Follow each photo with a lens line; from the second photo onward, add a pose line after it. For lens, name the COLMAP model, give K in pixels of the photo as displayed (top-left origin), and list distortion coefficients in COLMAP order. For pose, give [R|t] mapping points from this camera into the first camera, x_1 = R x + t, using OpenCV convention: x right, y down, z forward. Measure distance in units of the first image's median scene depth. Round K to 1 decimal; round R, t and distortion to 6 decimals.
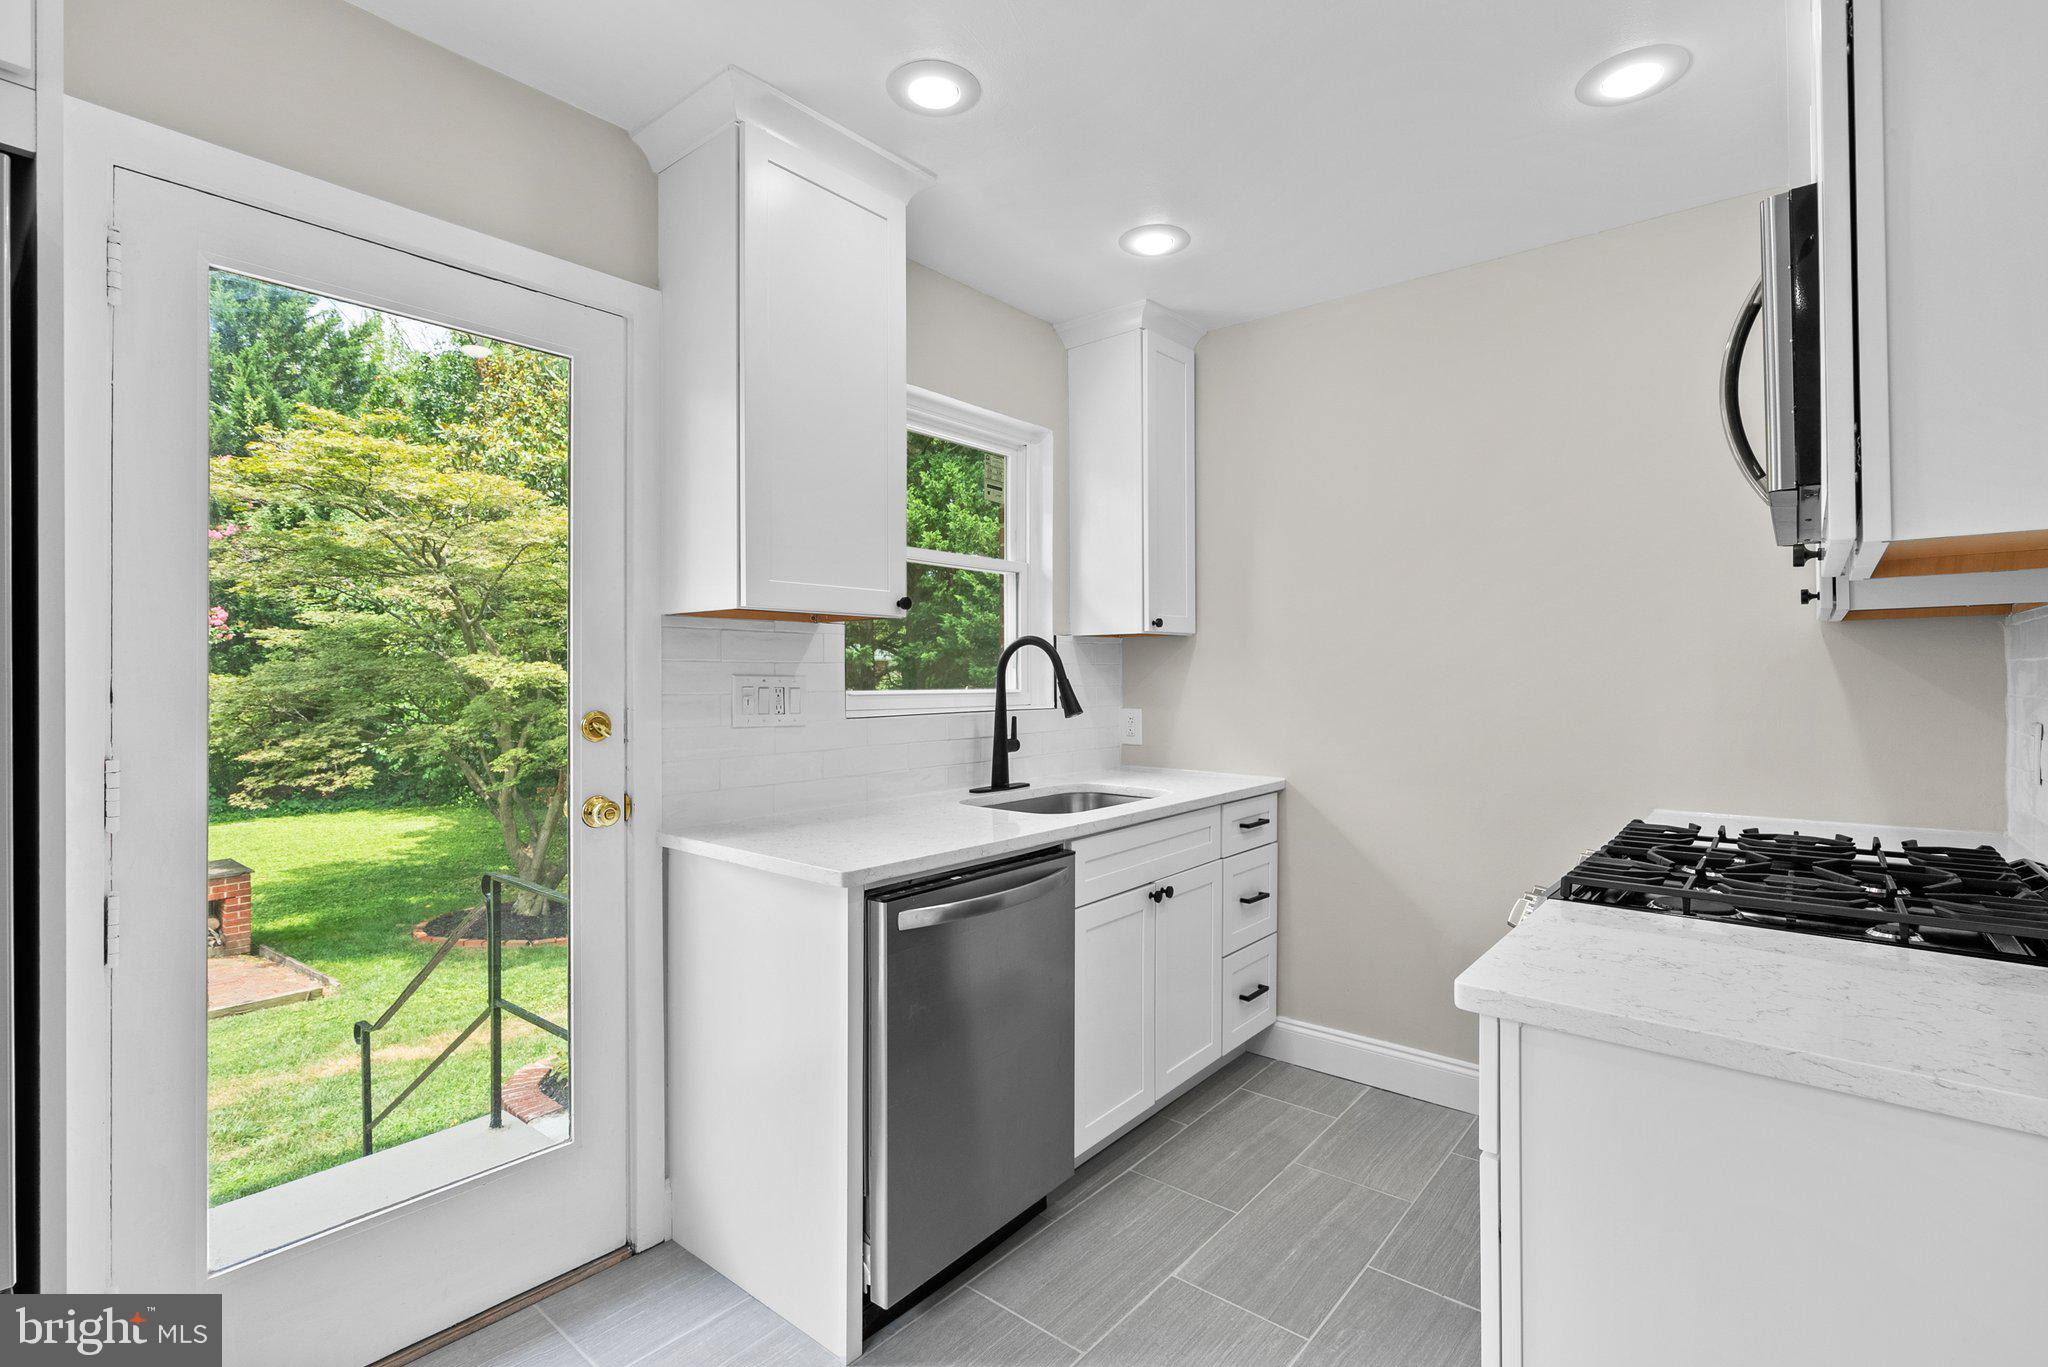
lens RADIAL K [[935.4, 0, 1019.8], [0, 935.4, 680.7], [0, 0, 1]] dist [-0.003476, 0.000088]
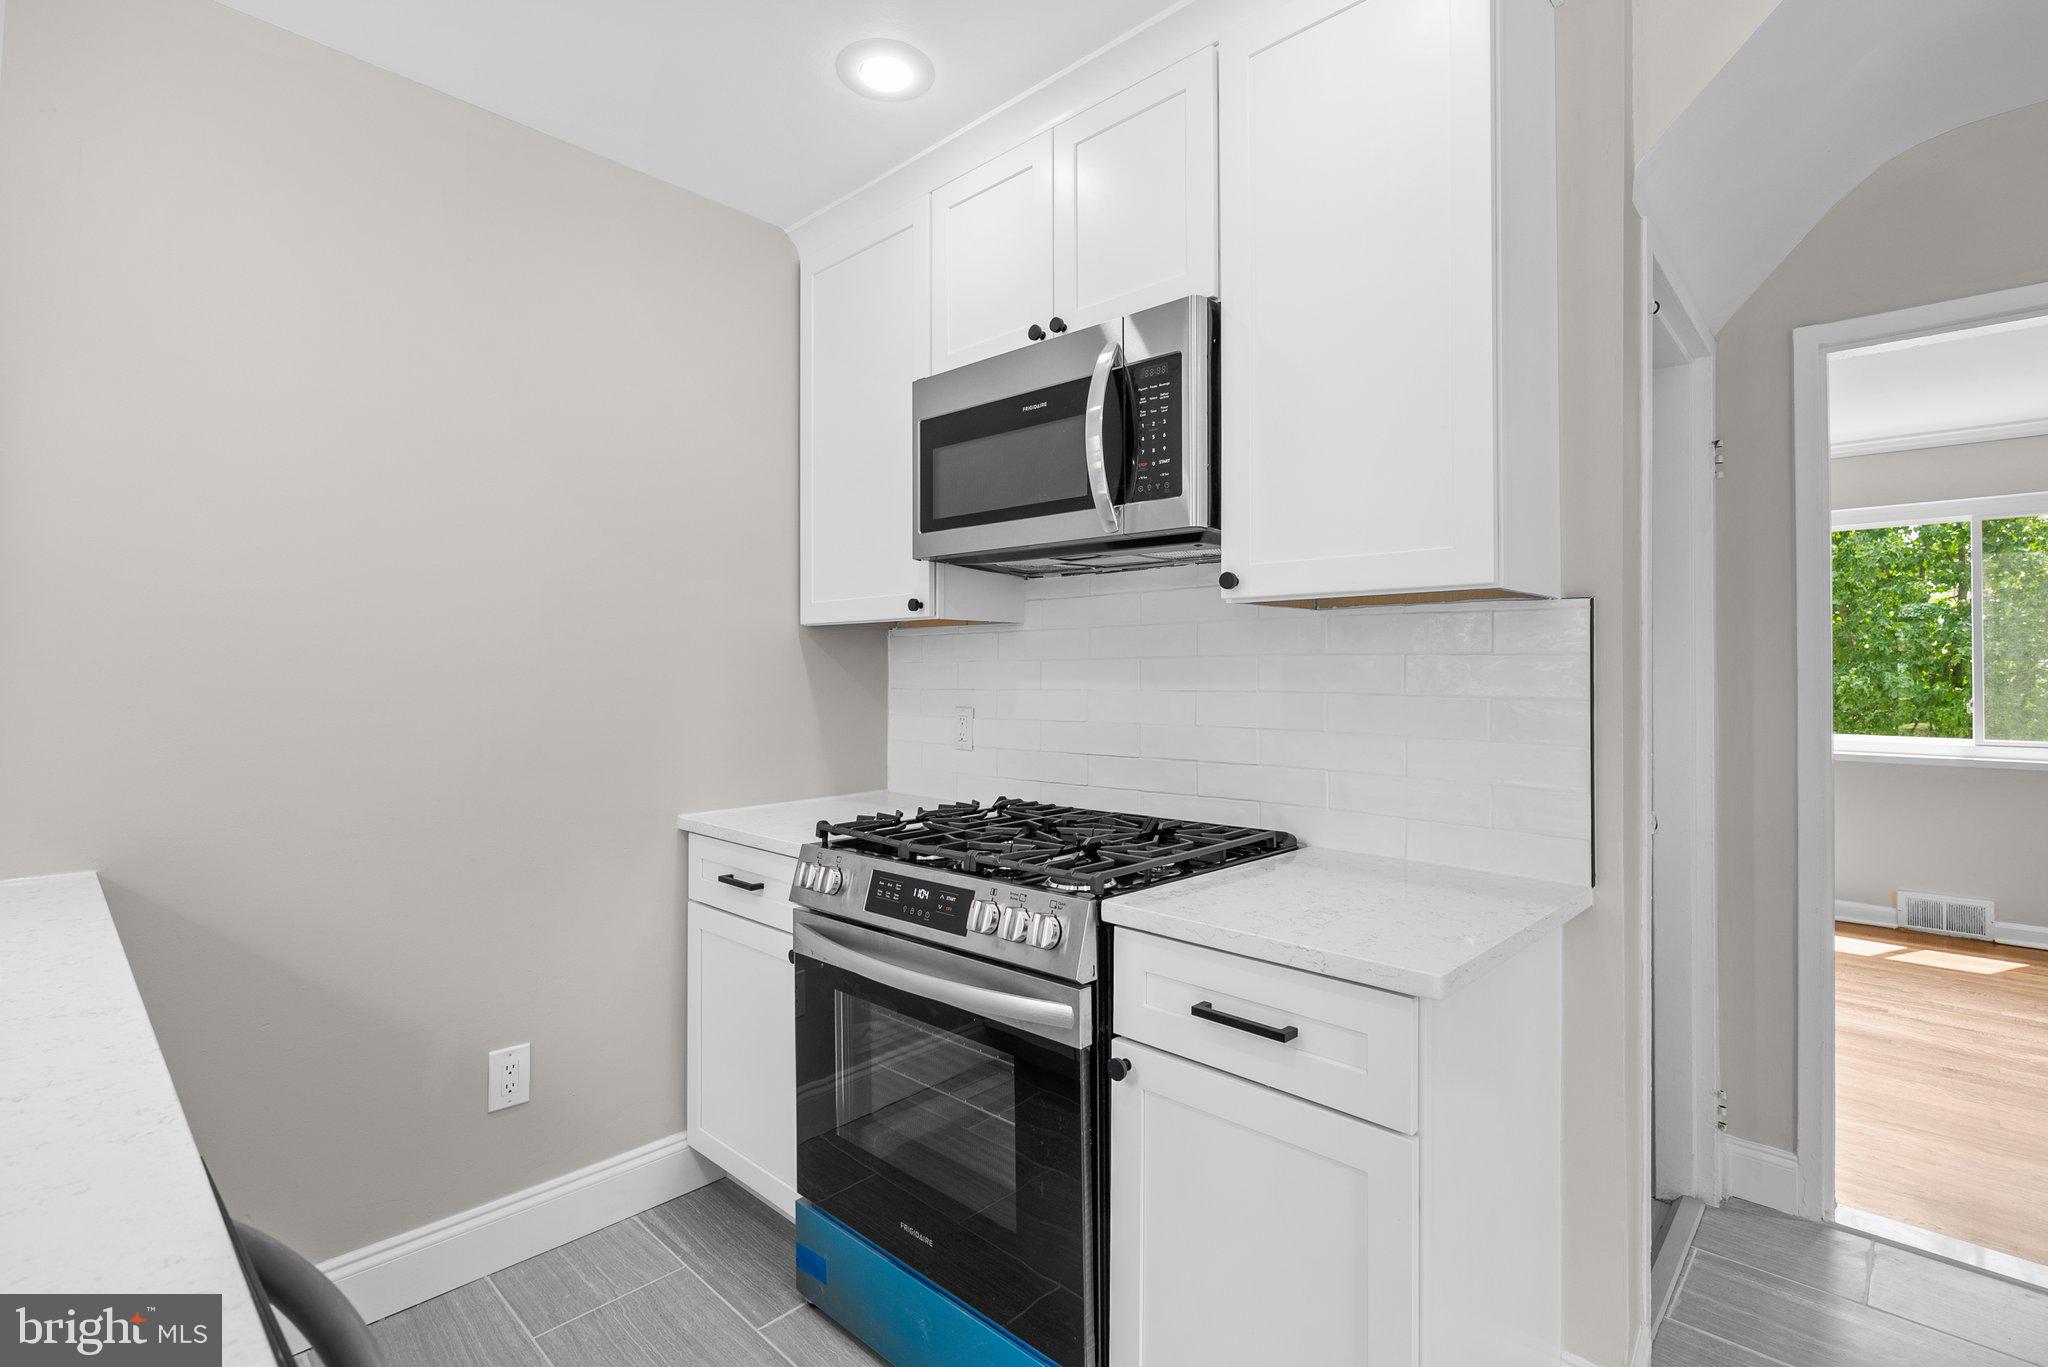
lens RADIAL K [[935.4, 0, 1013.7], [0, 935.4, 663.9], [0, 0, 1]] dist [-0.003476, 0.000088]
pose [[0.057835, 0.019657, 0.998133, -0.251655], [-0.002912, 0.999805, -0.019521, 0.005063], [-0.998322, -0.001778, 0.057881, 0.630598]]
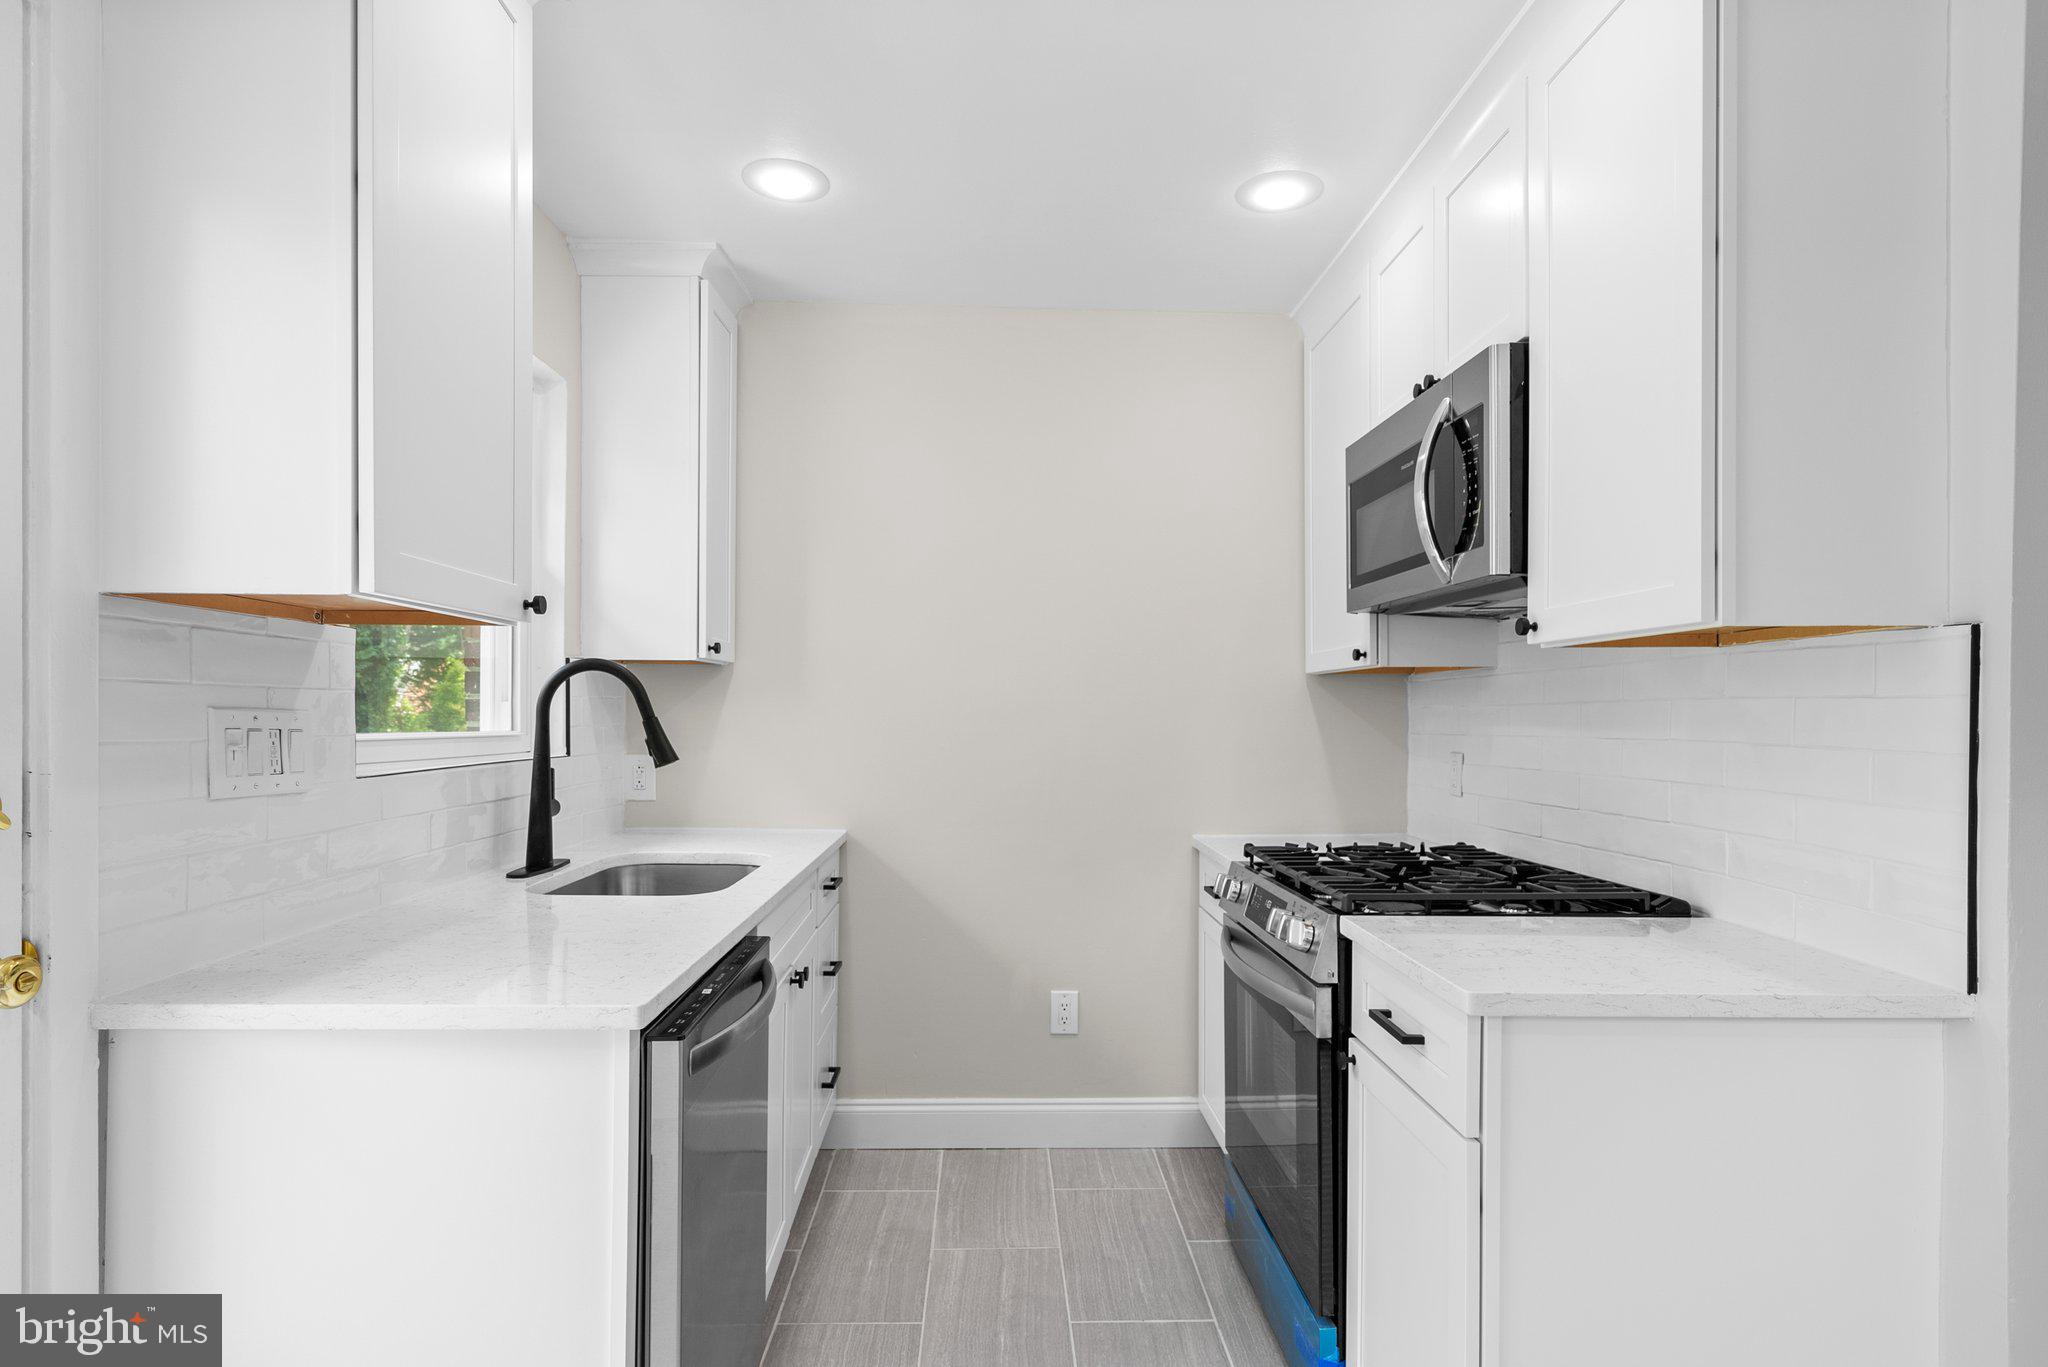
lens RADIAL K [[1066.6, 0, 1011.9], [0, 1066.6, 725.3], [0, 0, 1]] dist [0.016220, -0.000176]
pose [[0.750553, -0.000303, 0.660810, -0.355396], [-0.003971, 0.999980, 0.004969, -0.000434], [-0.660798, -0.006354, 0.750537, 0.178282]]
